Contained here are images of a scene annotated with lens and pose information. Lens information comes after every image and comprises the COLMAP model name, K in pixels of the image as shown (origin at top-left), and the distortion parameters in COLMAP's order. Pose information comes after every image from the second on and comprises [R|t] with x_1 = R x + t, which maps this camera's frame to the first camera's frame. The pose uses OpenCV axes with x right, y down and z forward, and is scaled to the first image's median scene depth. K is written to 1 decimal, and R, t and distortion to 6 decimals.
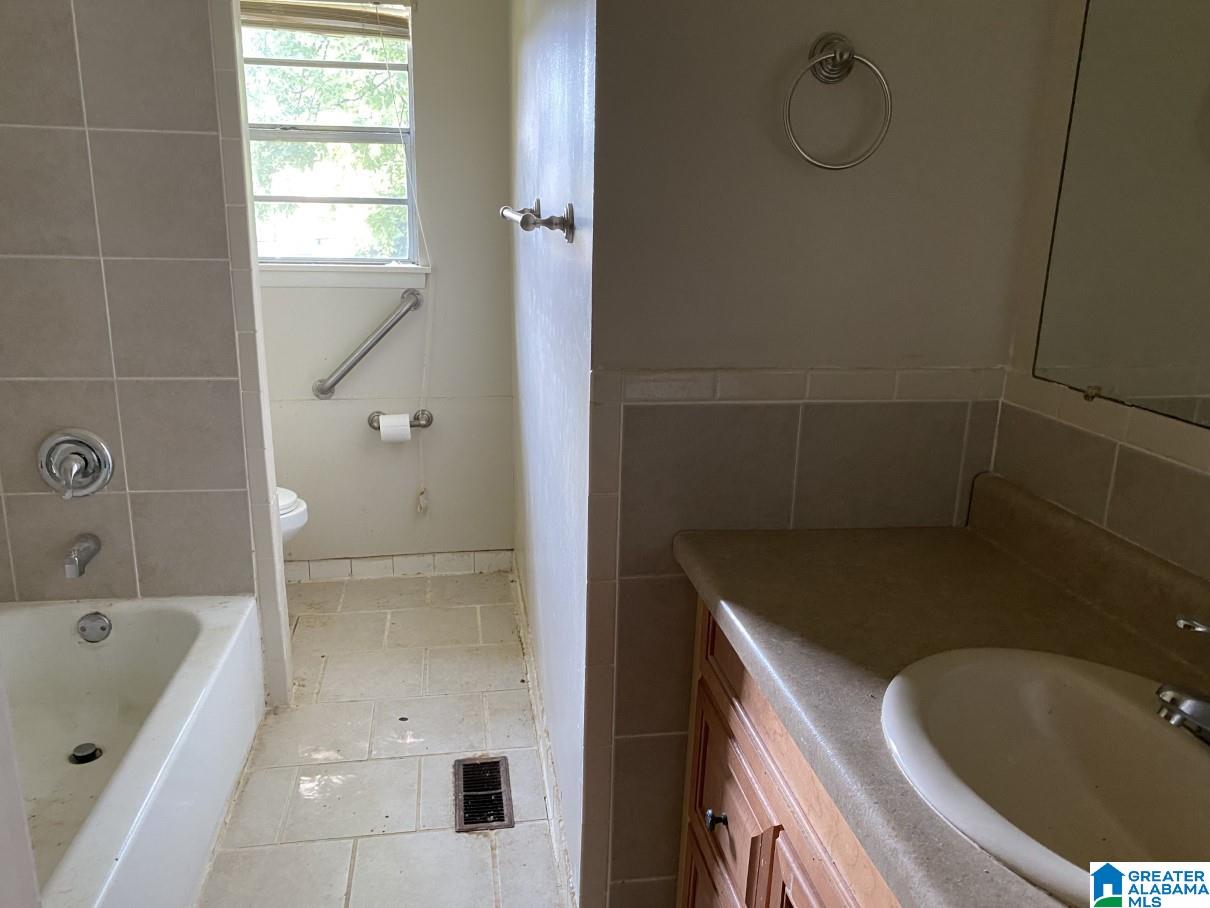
lens RADIAL K [[929.7, 0, 607.5], [0, 929.7, 458.1], [0, 0, 1]] dist [0.063596, -0.098327]
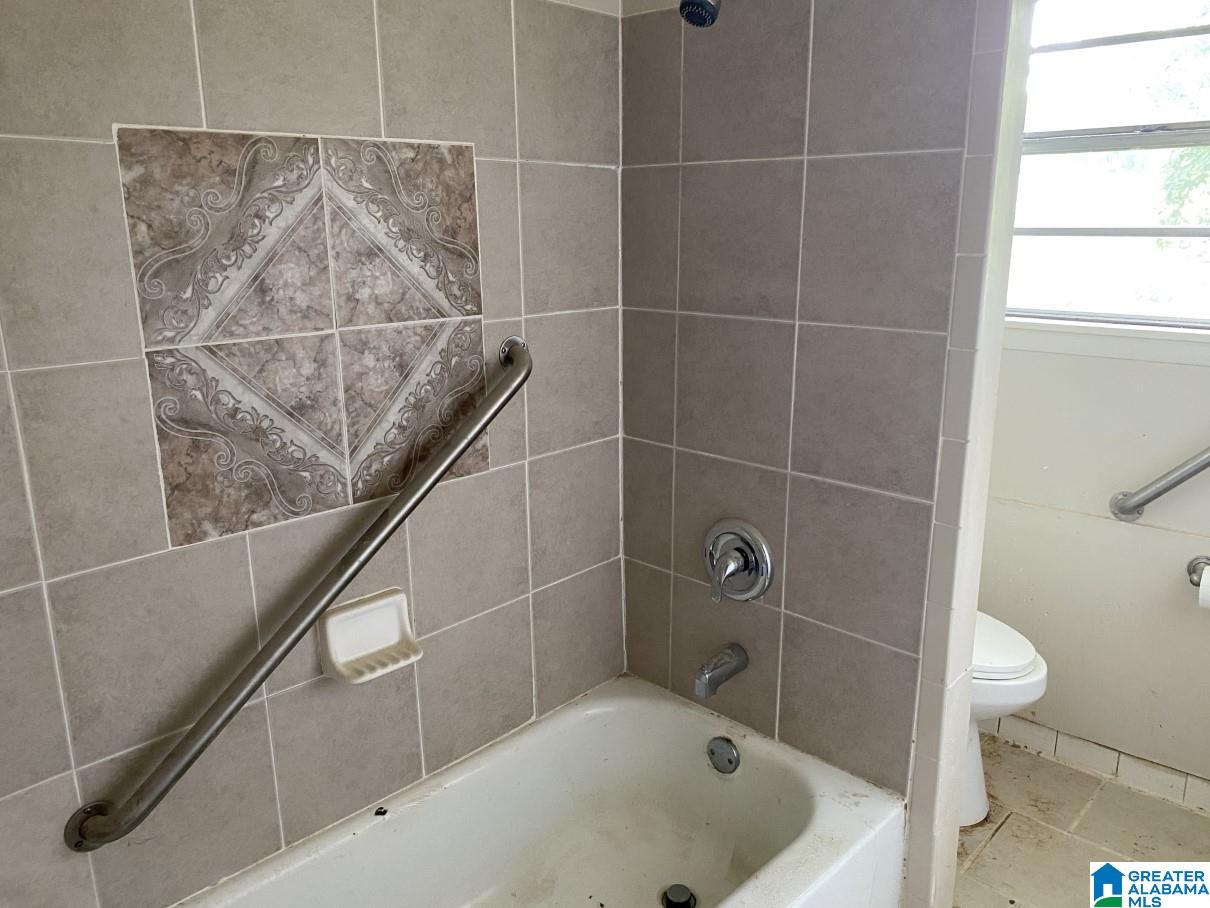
lens RADIAL K [[929.7, 0, 607.5], [0, 929.7, 458.1], [0, 0, 1]] dist [0.063596, -0.098327]
pose [[0.602875, 0.175113, -0.778381, -0.006513], [-0.185657, 0.979625, 0.076591, -0.121831], [0.775934, 0.098337, 0.623103, 0.370231]]
